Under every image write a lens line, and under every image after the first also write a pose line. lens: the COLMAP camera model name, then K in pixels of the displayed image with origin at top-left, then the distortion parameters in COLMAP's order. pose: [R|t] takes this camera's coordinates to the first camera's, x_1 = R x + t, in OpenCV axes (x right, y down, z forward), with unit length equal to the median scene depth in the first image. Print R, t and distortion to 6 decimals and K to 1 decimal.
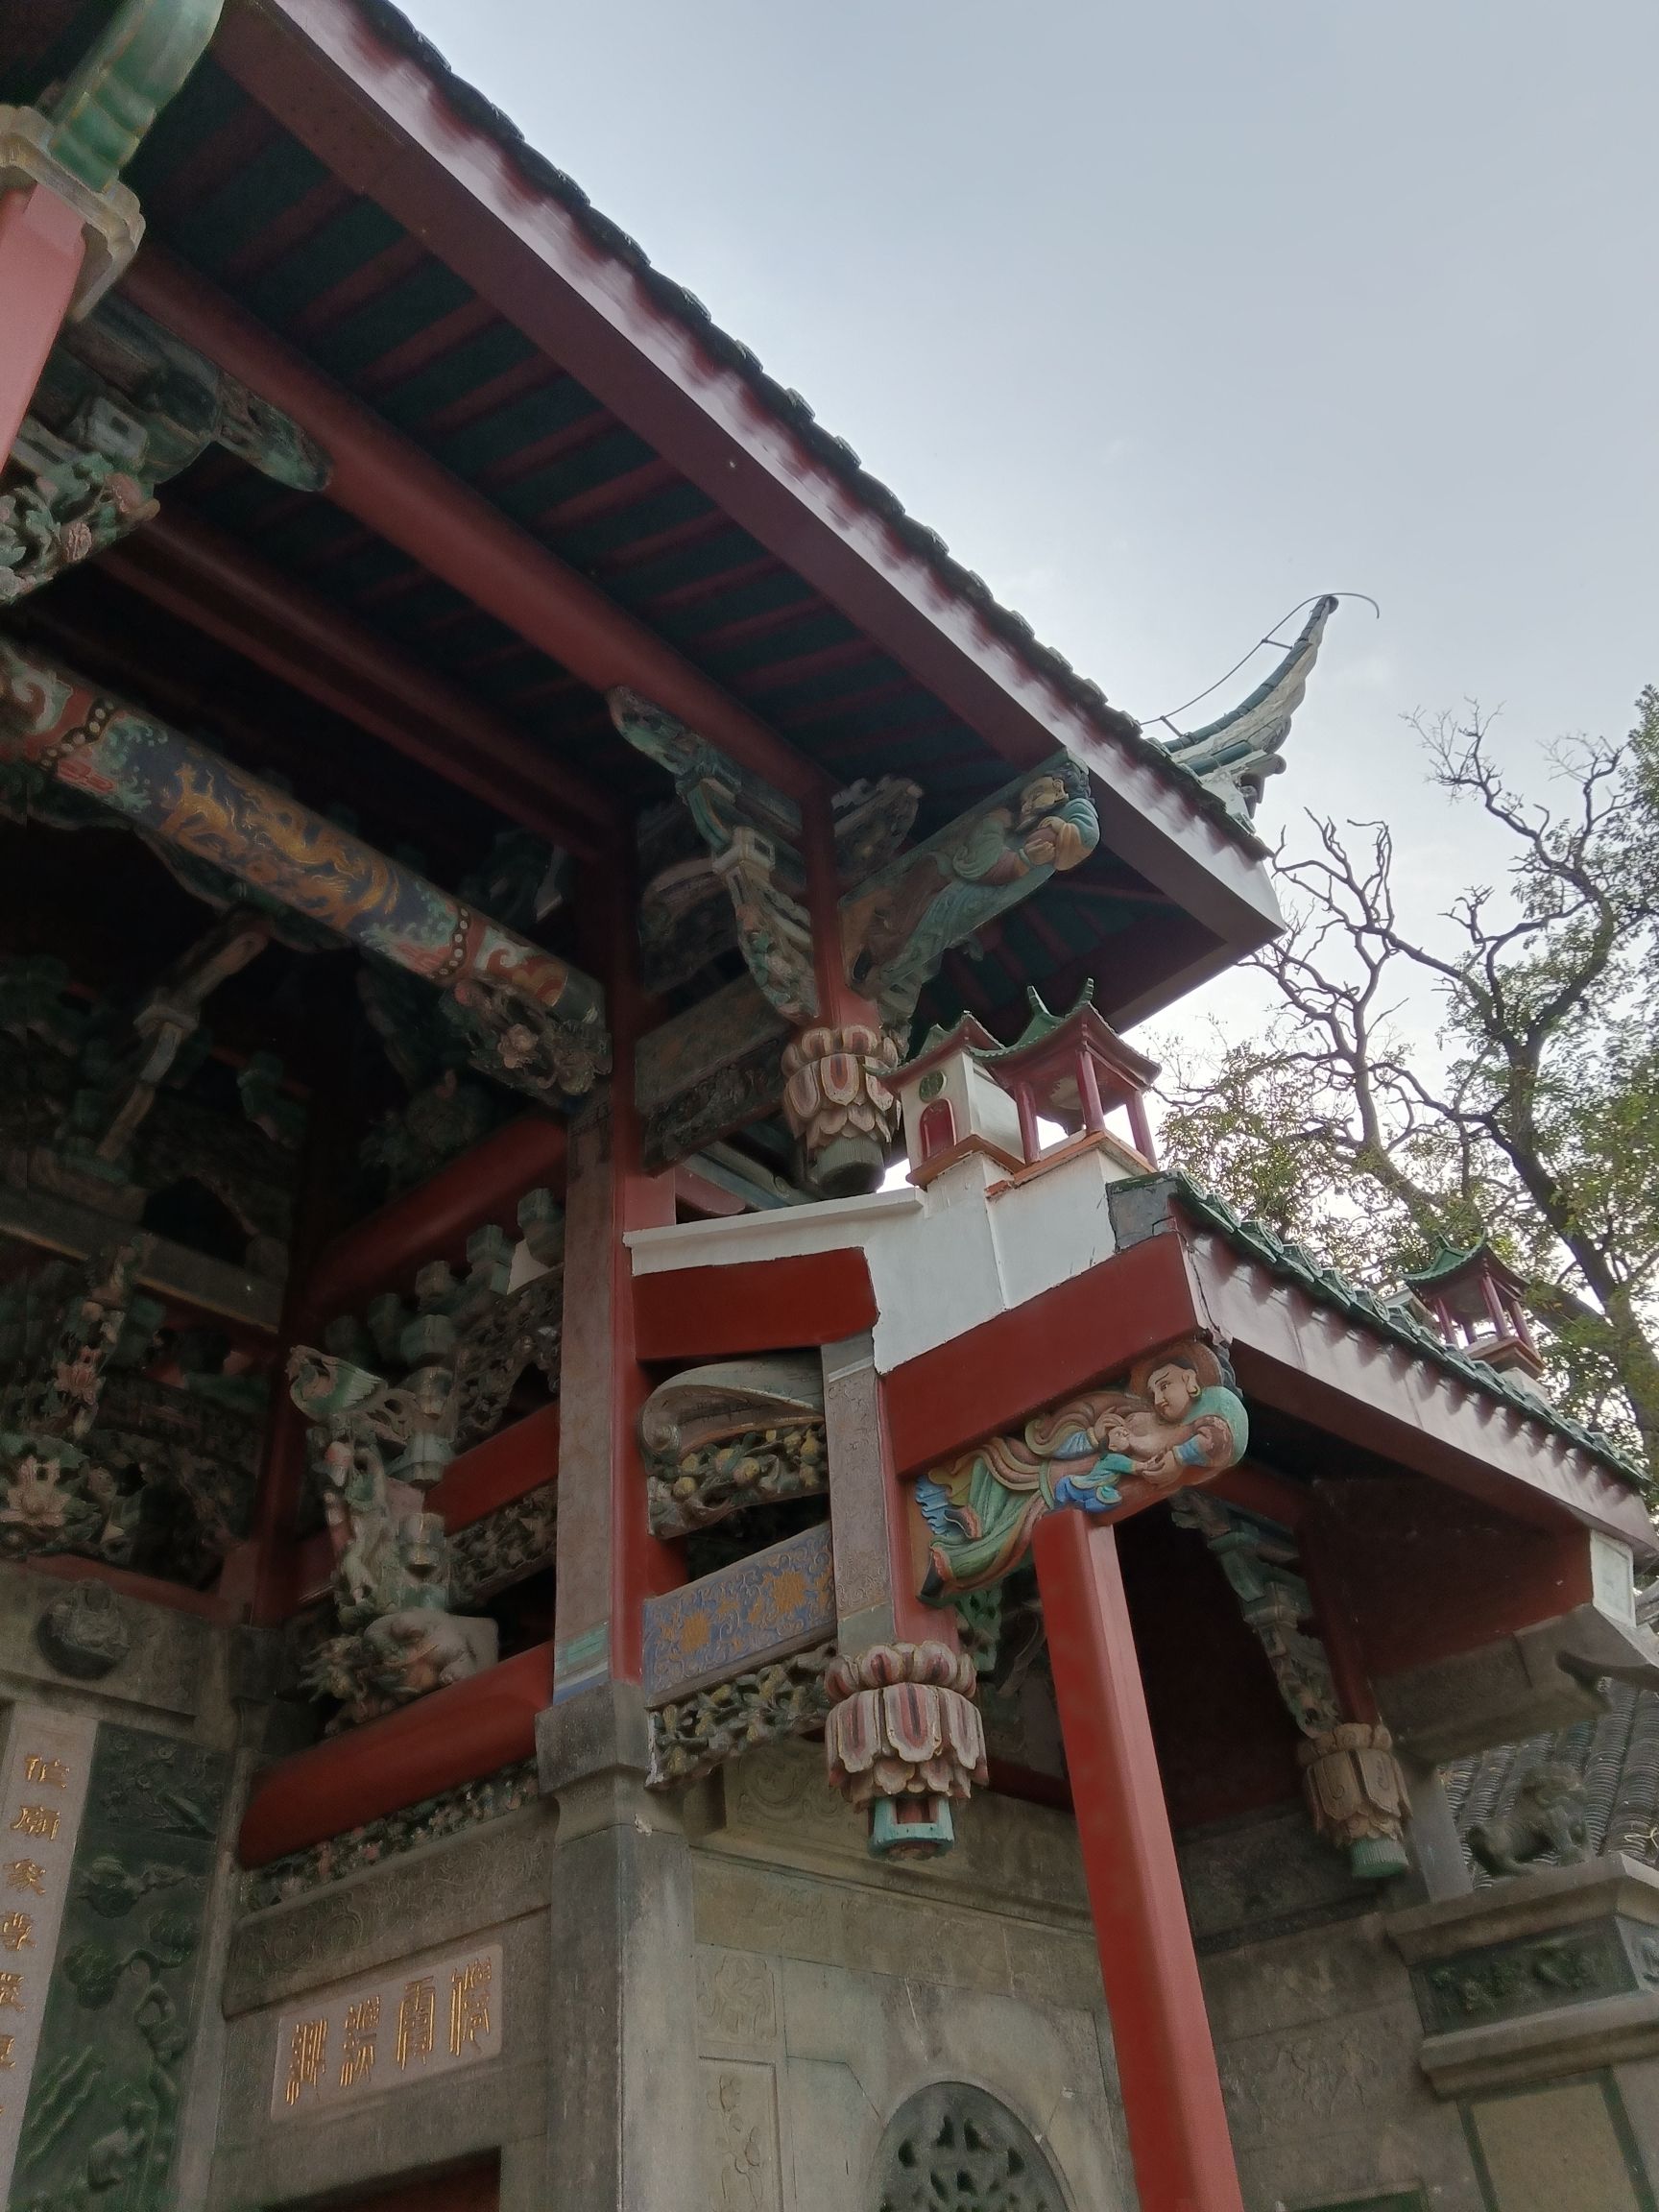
lens RADIAL K [[1753.6, 0, 829.5], [0, 1753.6, 1106.0], [0, 0, 1]] dist [0.000639, 0.006078]
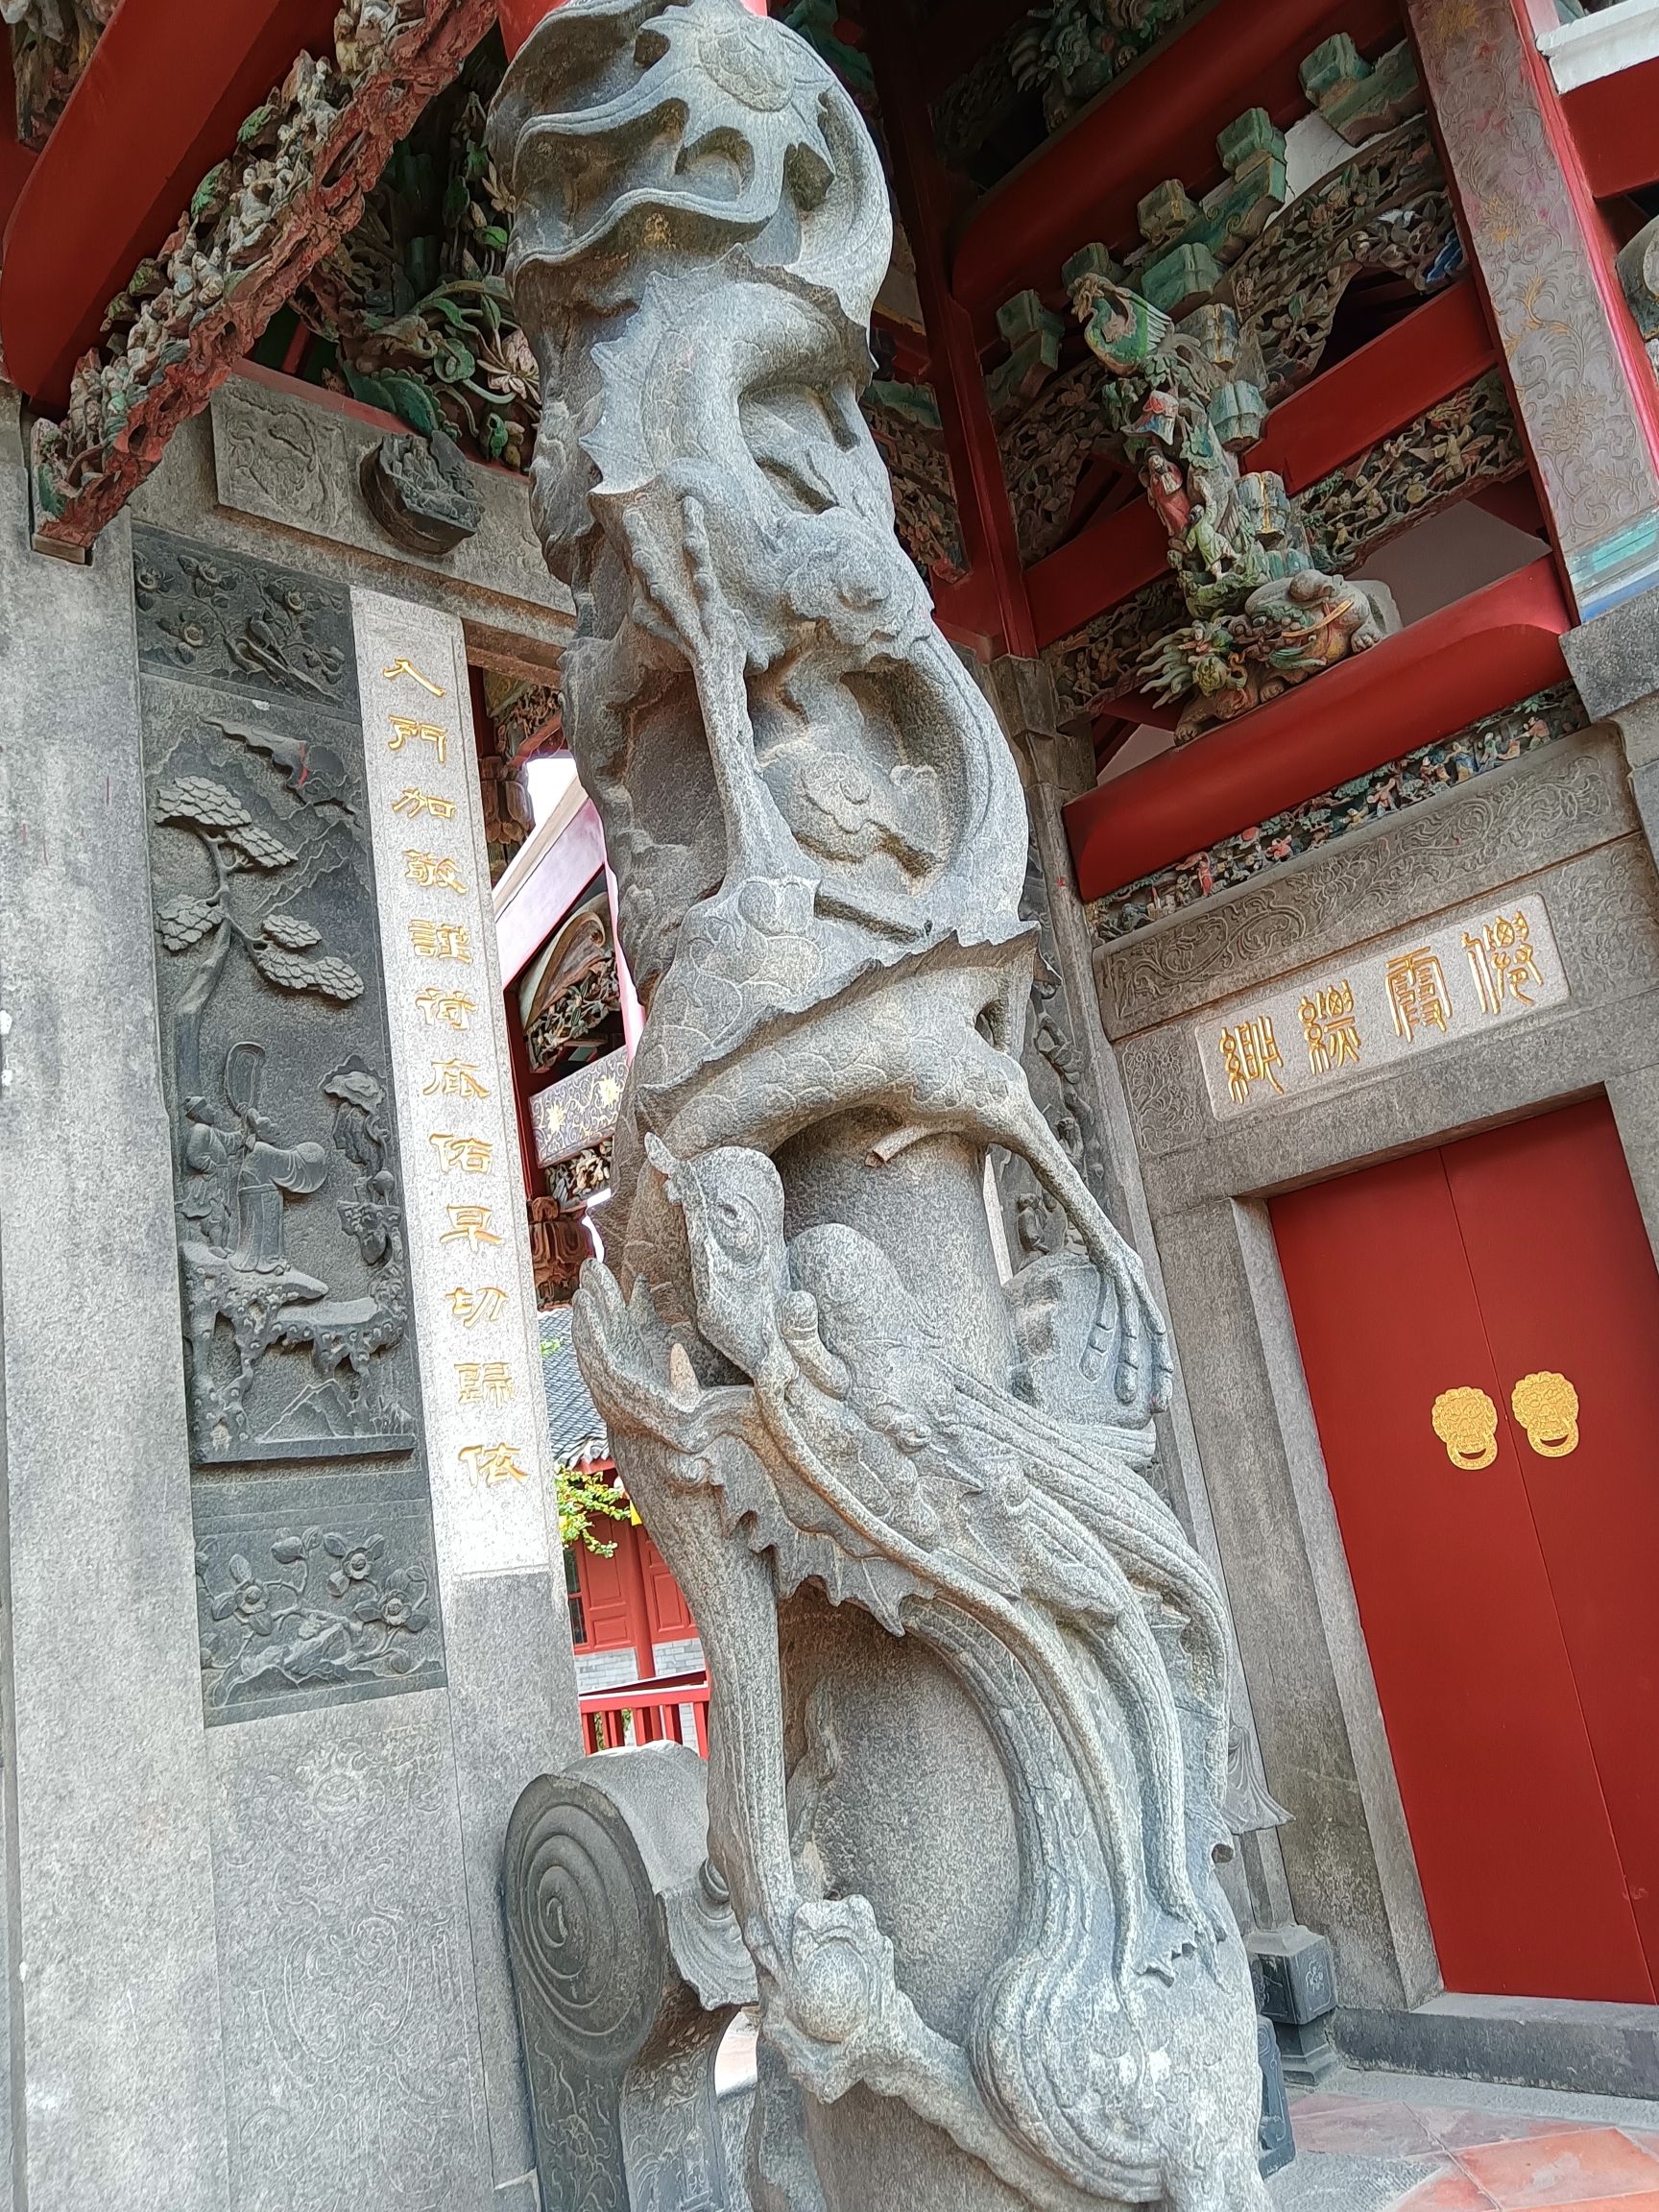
lens RADIAL K [[1753.6, 0, 829.5], [0, 1753.6, 1106.0], [0, 0, 1]] dist [0.000639, 0.006078]
pose [[0.991966, -0.100442, -0.076910, -0.428840], [0.123025, 0.907560, 0.401497, 0.157254], [0.029473, -0.407733, 0.912625, 0.127343]]
